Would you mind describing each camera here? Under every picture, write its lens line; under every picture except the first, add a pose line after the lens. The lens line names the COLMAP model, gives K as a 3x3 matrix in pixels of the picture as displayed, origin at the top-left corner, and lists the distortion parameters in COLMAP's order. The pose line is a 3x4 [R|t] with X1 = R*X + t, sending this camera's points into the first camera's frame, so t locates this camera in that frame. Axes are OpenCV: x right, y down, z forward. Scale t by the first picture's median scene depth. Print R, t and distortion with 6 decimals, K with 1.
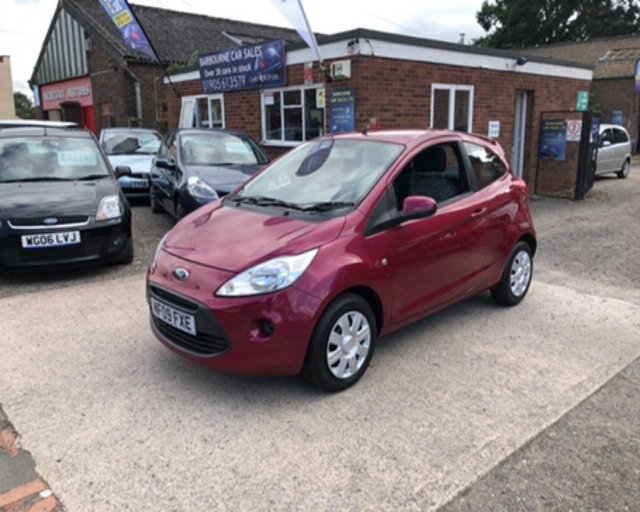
lens RADIAL K [[524.9, 0, 320.2], [0, 524.9, 235.5], [0, 0, 1]] dist [0.005077, 0.004656]
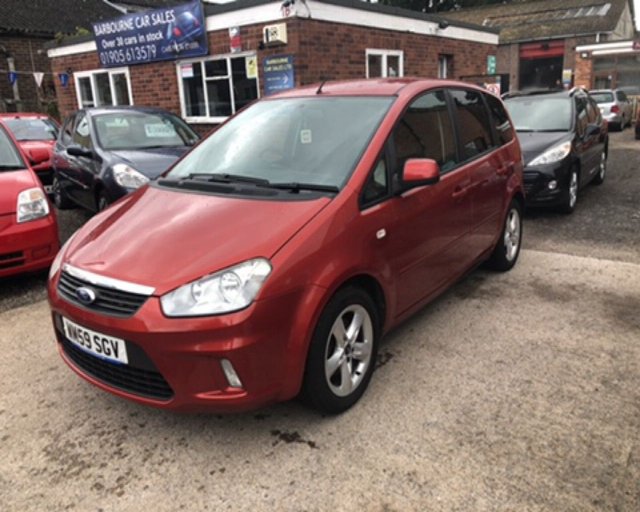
lens RADIAL K [[526.4, 0, 321.5], [0, 526.4, 231.8], [0, 0, 1]] dist [0.005929, 0.007286]
pose [[0.975730, -0.090798, 0.199267, -0.080137], [0.083094, 0.995447, 0.046707, -0.012186], [-0.202600, -0.029015, 0.978832, 0.076371]]
